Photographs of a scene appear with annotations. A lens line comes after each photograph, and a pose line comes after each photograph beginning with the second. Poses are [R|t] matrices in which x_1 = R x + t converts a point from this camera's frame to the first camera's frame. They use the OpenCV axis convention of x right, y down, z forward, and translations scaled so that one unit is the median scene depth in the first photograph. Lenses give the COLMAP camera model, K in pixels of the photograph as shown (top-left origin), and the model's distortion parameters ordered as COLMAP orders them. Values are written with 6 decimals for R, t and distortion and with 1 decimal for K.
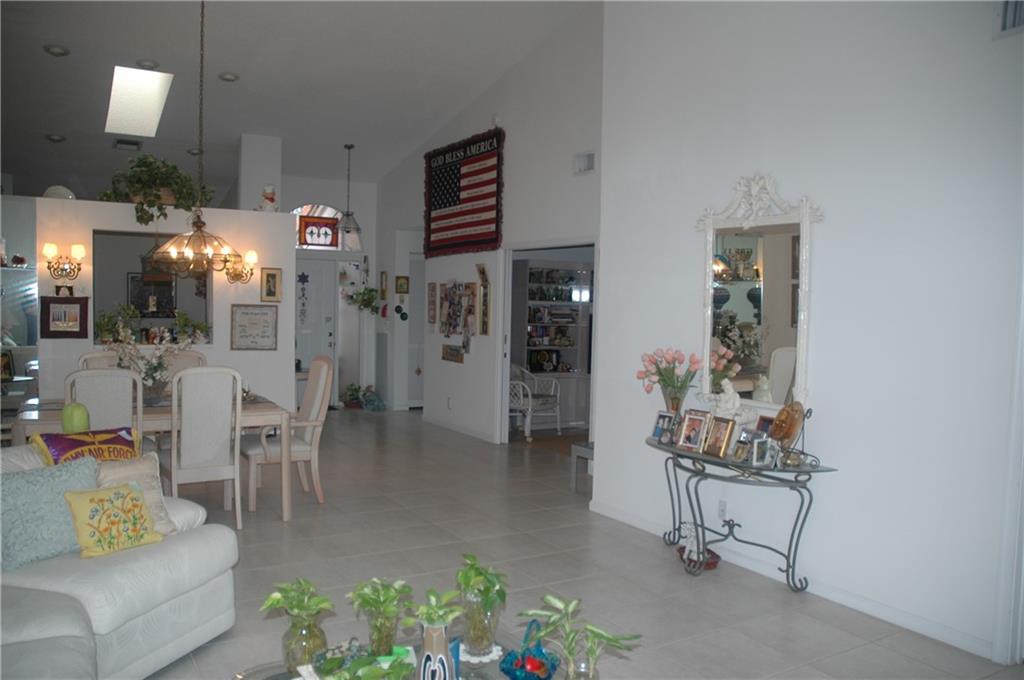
lens RADIAL K [[802.0, 0, 518.9], [0, 802.0, 350.1], [0, 0, 1]] dist [-0.153149, 0.124328]
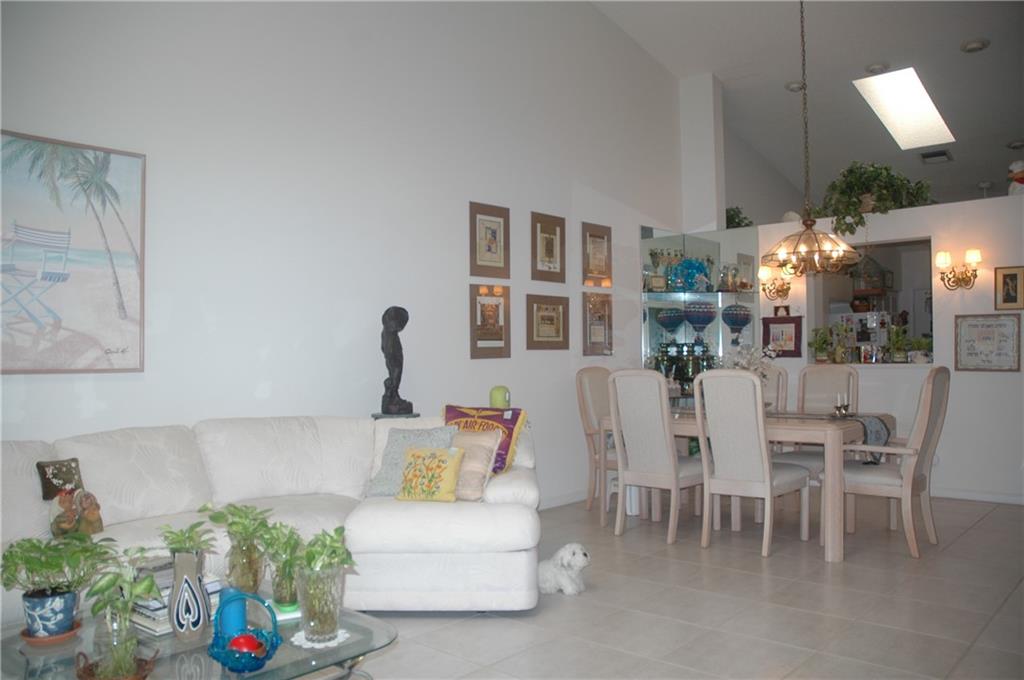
lens RADIAL K [[802.0, 0, 498.2], [0, 802.0, 357.6], [0, 0, 1]] dist [-0.153149, 0.124328]
pose [[0.278369, -0.024739, -0.960155, 0.308196], [-0.035736, 0.998709, -0.036093, 0.035935], [0.959809, 0.044360, 0.277126, 0.341625]]
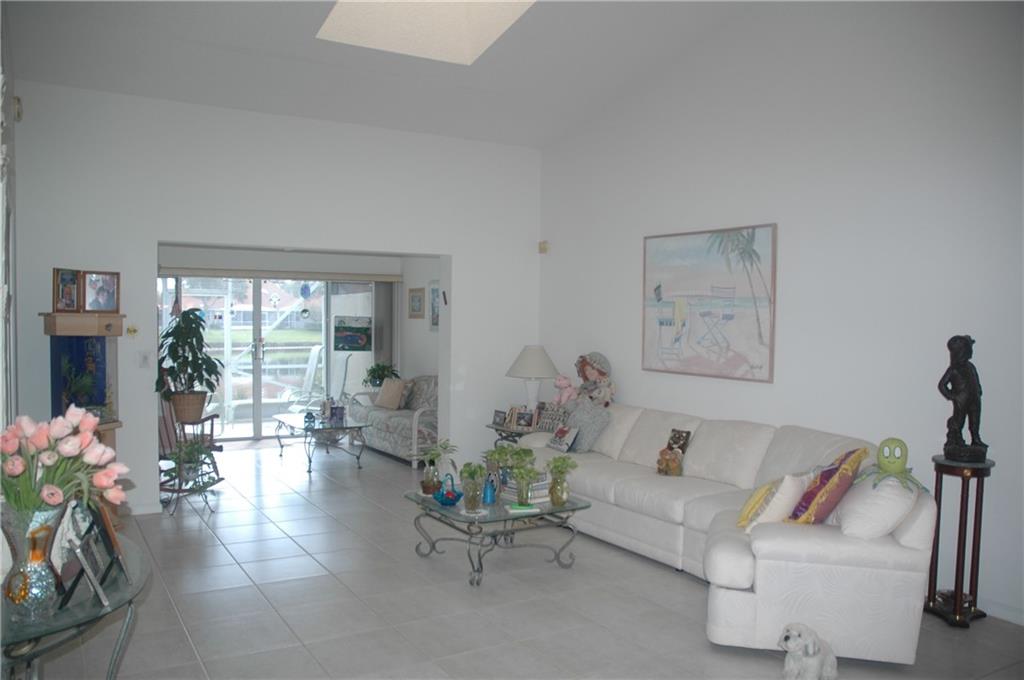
lens RADIAL K [[802.0, 0, 512.8], [0, 802.0, 347.1], [0, 0, 1]] dist [-0.153149, 0.124328]
pose [[-0.999362, -0.035632, -0.002297, -0.043116], [-0.035692, 0.995133, 0.091851, -0.062348], [-0.000987, 0.091875, -0.995770, 1.020586]]
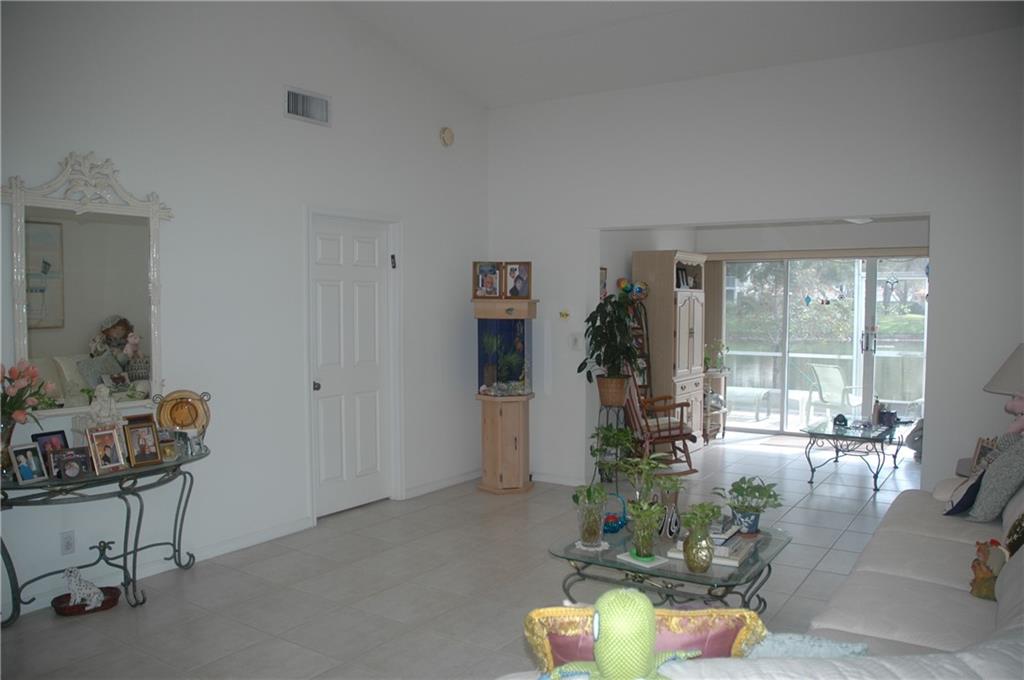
lens RADIAL K [[802.0, 0, 504.9], [0, 802.0, 345.9], [0, 0, 1]] dist [-0.153149, 0.124328]
pose [[-0.417603, -0.076524, 0.905402, -0.459259], [0.041673, 0.993786, 0.103216, -0.051166], [-0.907674, 0.080835, -0.411819, 0.629132]]
